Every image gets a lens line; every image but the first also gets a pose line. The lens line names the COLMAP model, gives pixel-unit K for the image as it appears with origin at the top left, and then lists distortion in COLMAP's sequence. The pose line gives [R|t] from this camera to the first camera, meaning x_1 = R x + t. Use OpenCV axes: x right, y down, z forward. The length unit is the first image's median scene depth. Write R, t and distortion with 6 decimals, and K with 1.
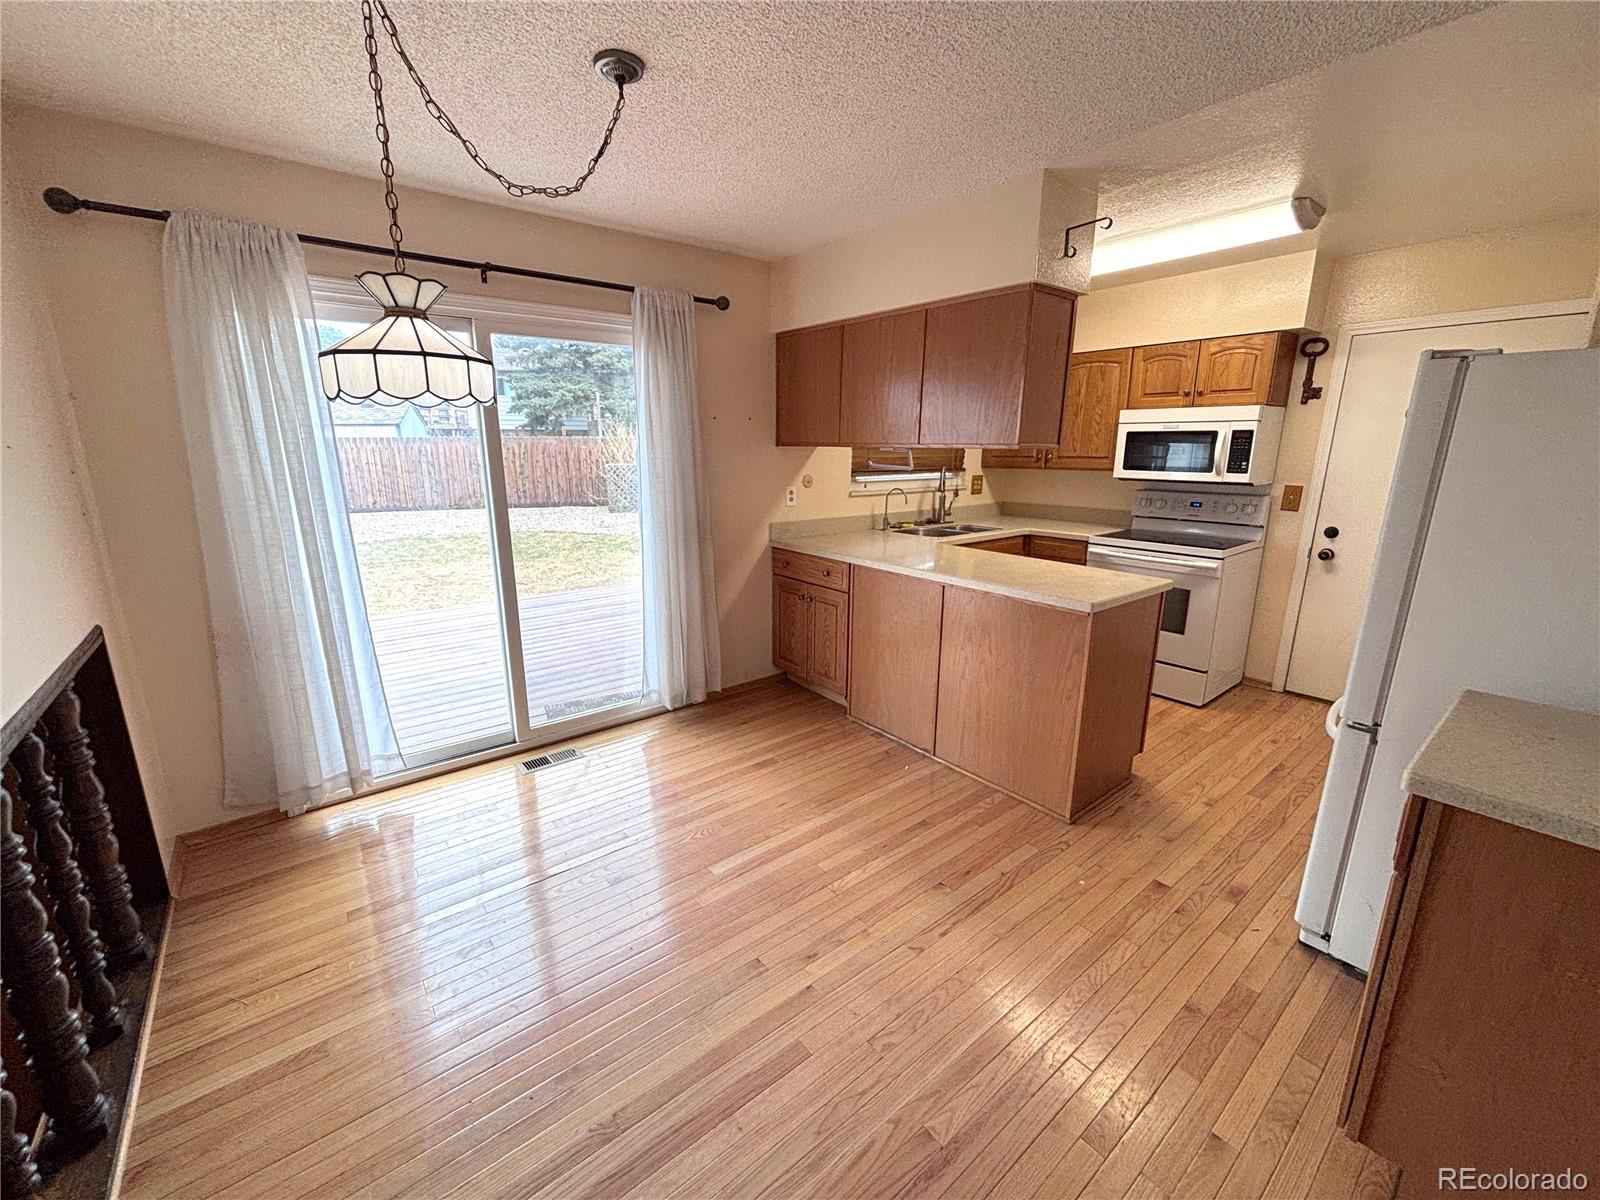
lens RADIAL K [[643.2, 0, 799.9], [0, 643.2, 598.0], [0, 0, 1]] dist [-0.002601, 0.000349]
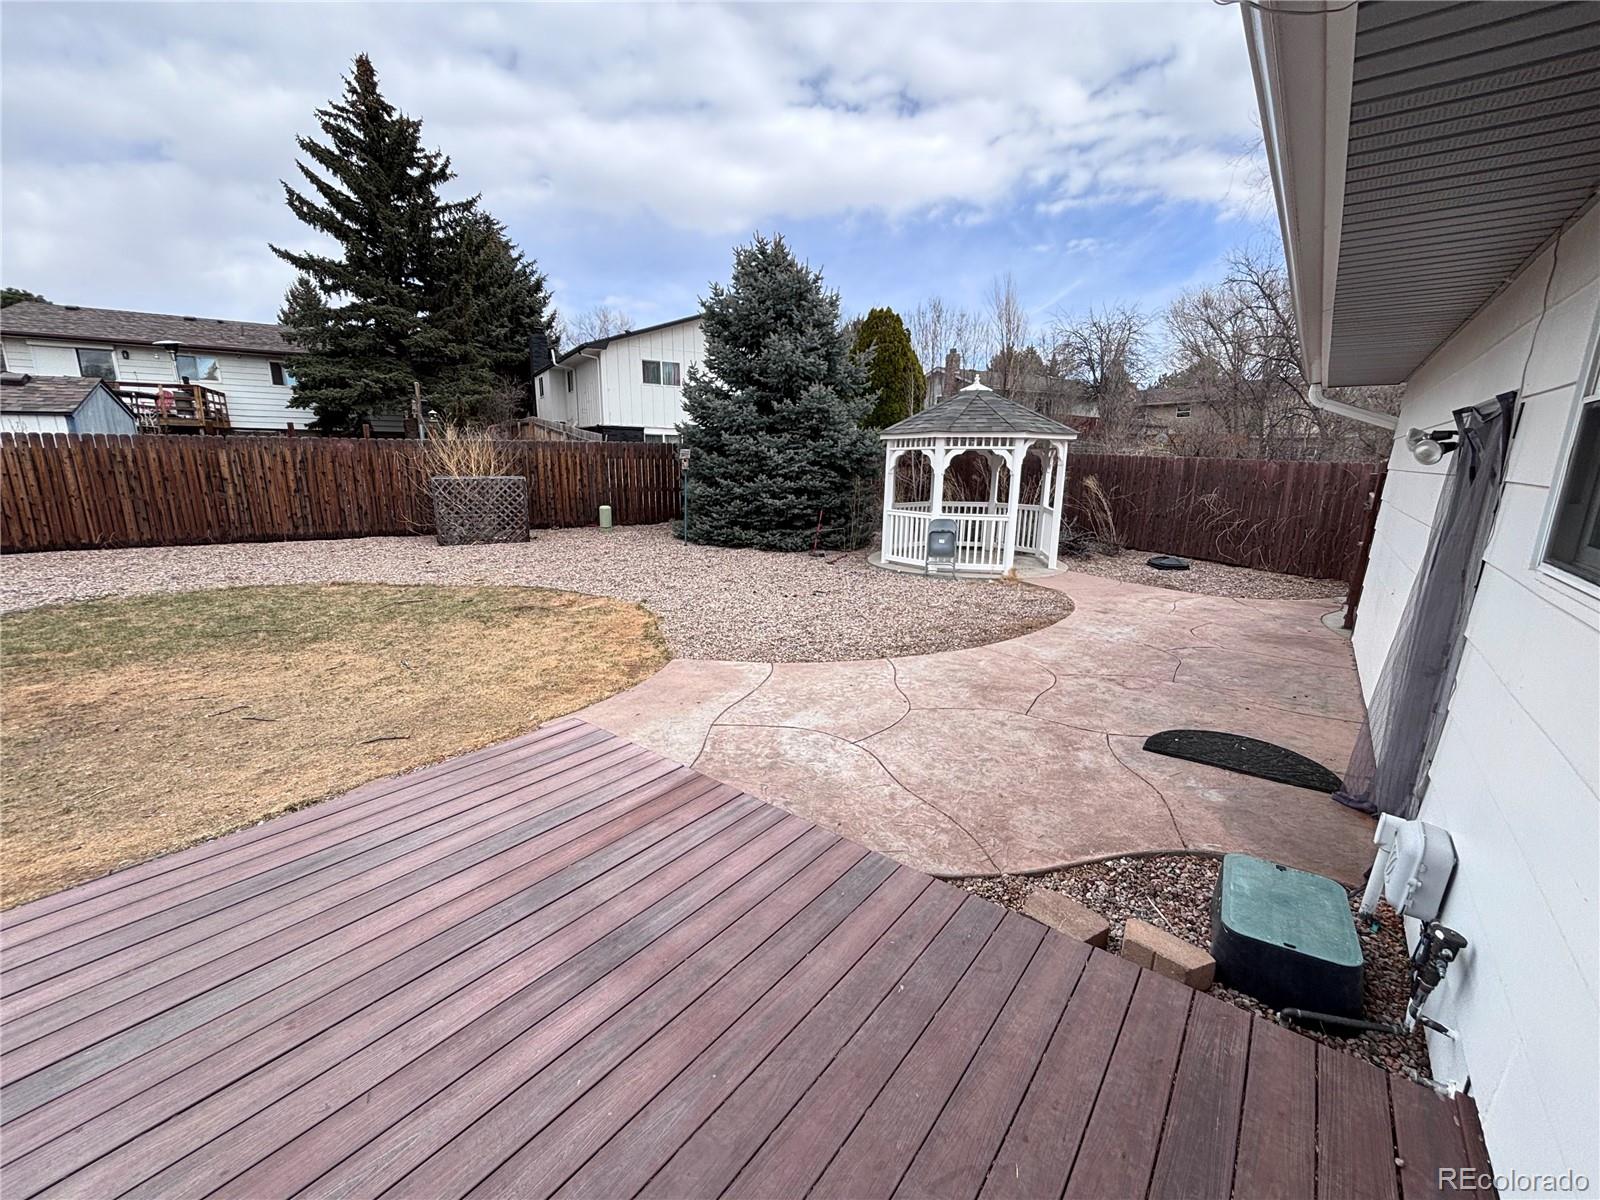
lens RADIAL K [[643.2, 0, 808.1], [0, 643.2, 601.1], [0, 0, 1]] dist [-0.002601, 0.000349]
pose [[0.972703, -0.037683, 0.228973, -0.054599], [0.039896, 0.999191, -0.005043, -0.044086], [-0.228598, 0.014040, 0.973420, 0.181074]]
